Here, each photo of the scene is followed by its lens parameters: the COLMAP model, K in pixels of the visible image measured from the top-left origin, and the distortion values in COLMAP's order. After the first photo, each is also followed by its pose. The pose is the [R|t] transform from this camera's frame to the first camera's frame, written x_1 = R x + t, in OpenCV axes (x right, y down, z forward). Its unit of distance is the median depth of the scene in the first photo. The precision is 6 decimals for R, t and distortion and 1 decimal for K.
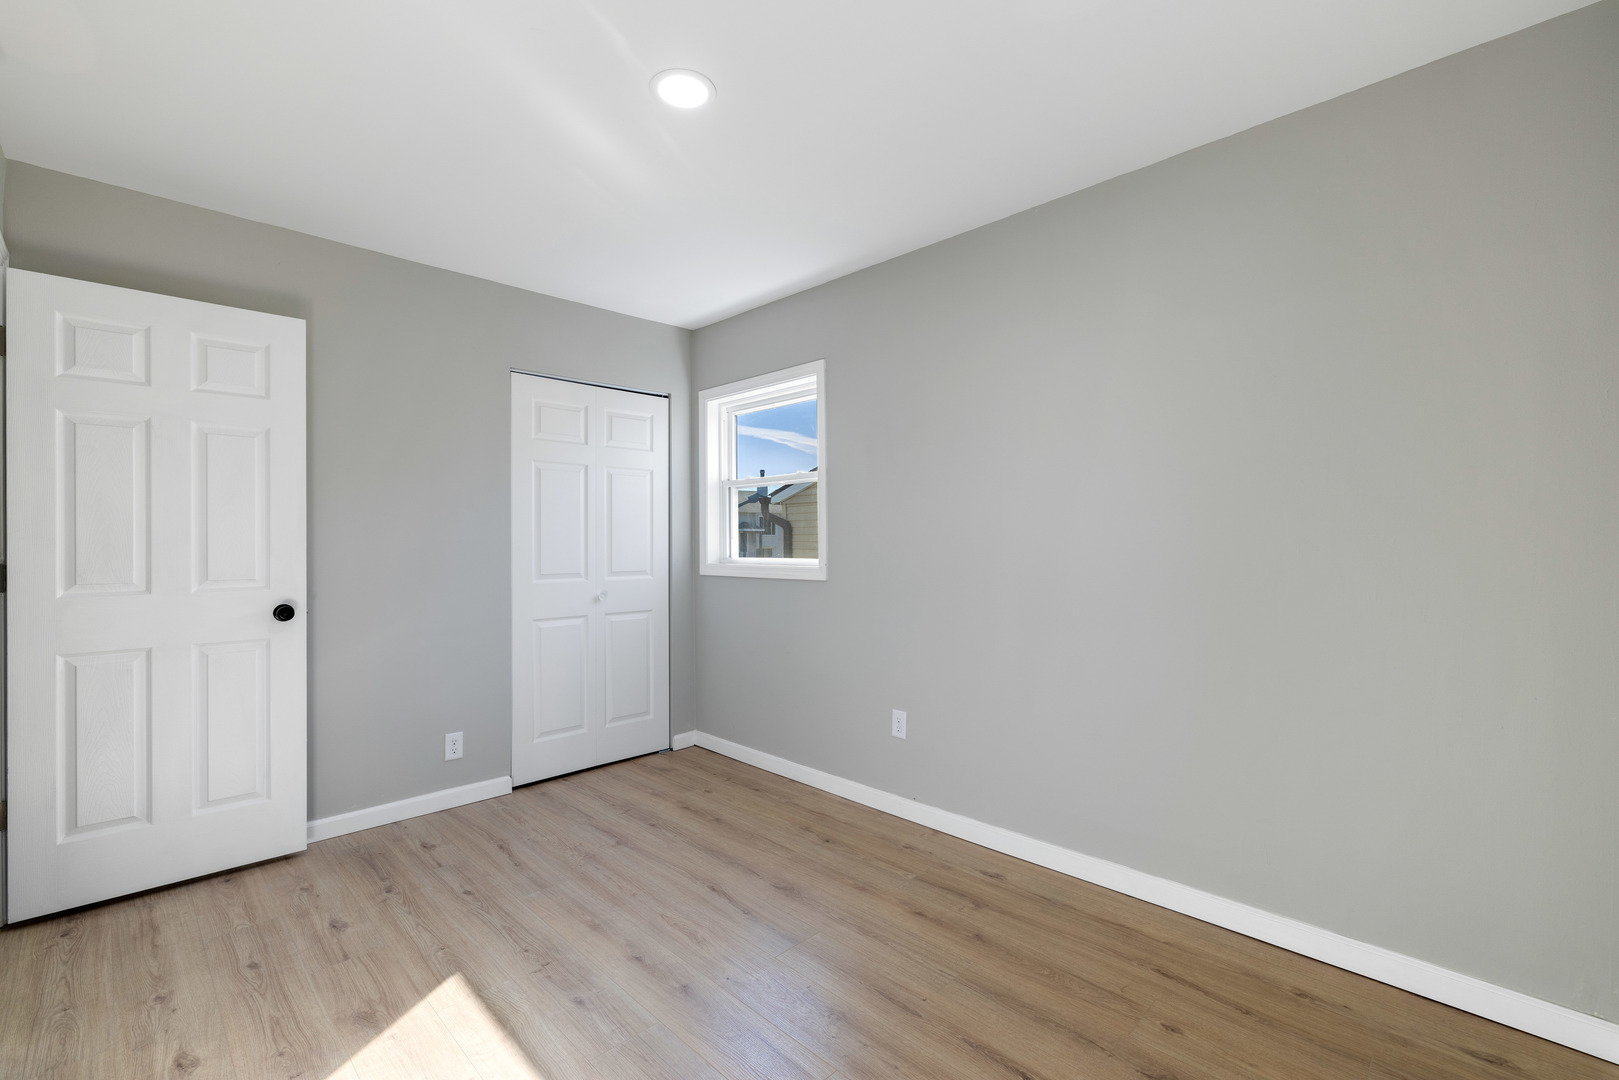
lens RADIAL K [[699.4, 0, 813.4], [0, 699.4, 535.6], [0, 0, 1]] dist [-0.002273, -0.000110]
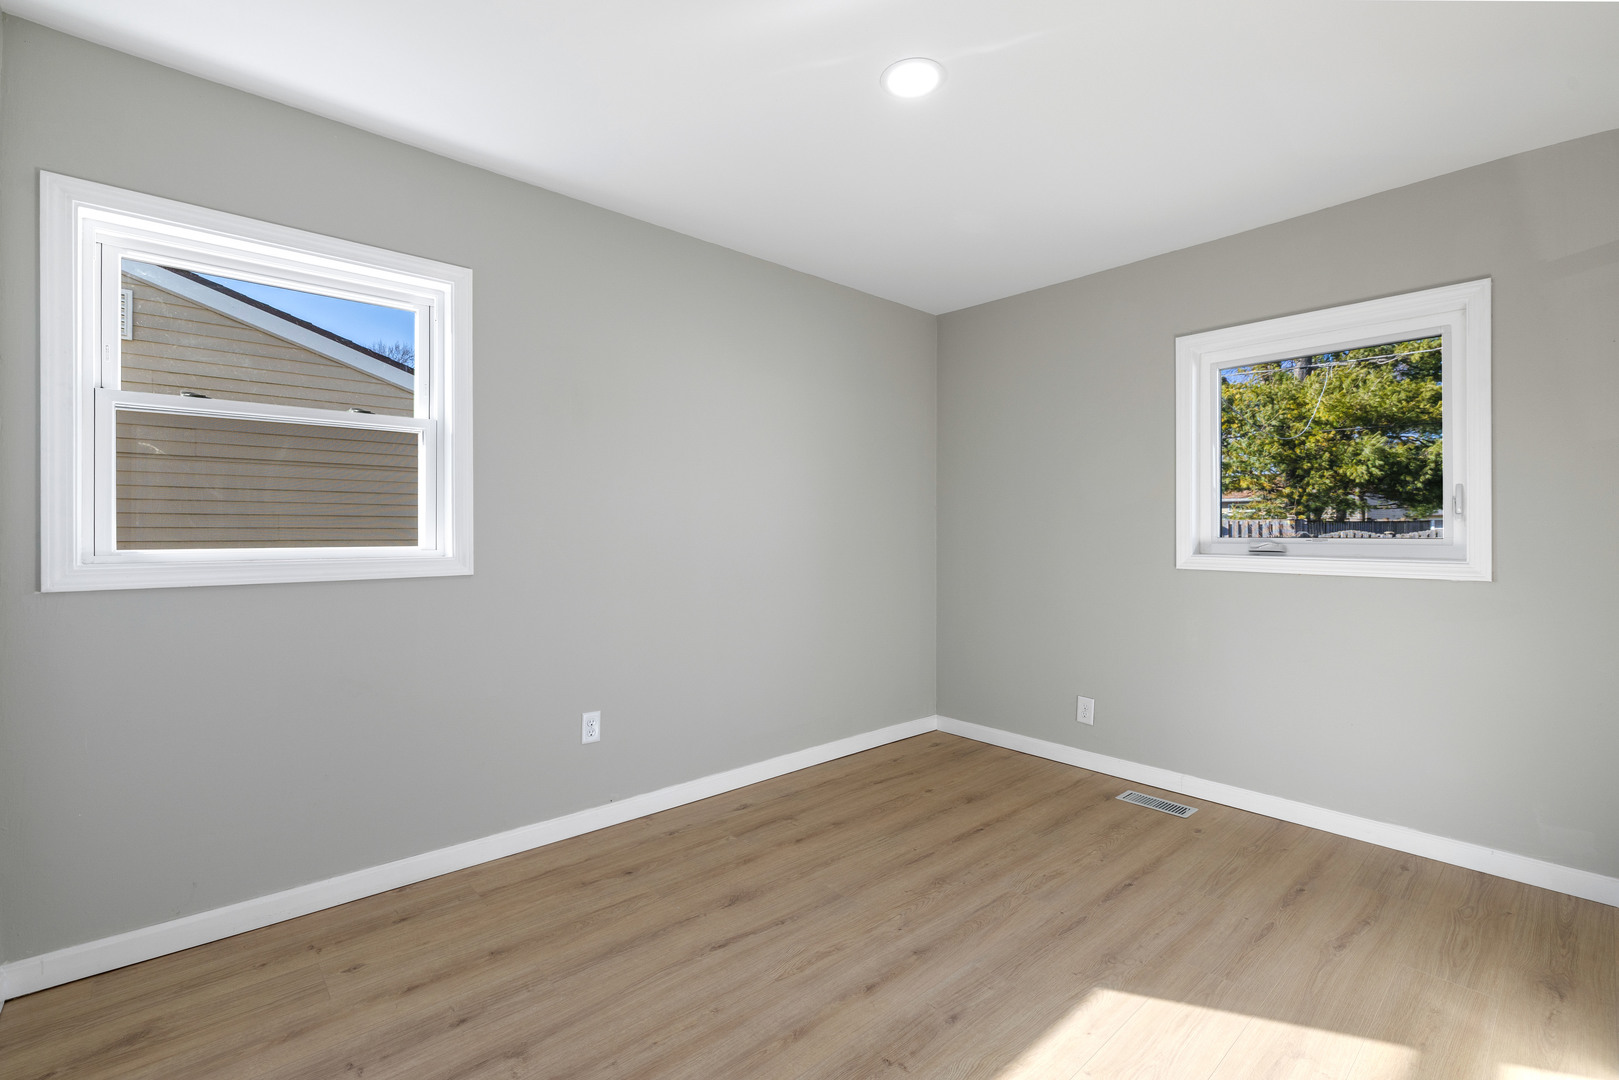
lens RADIAL K [[699.4, 0, 813.4], [0, 699.4, 535.6], [0, 0, 1]] dist [-0.002273, -0.000110]
pose [[0.070449, -0.004726, 0.997504, -0.890117], [-0.007690, 0.999956, 0.005281, 0.025636], [-0.997486, -0.008043, 0.070410, 0.798346]]
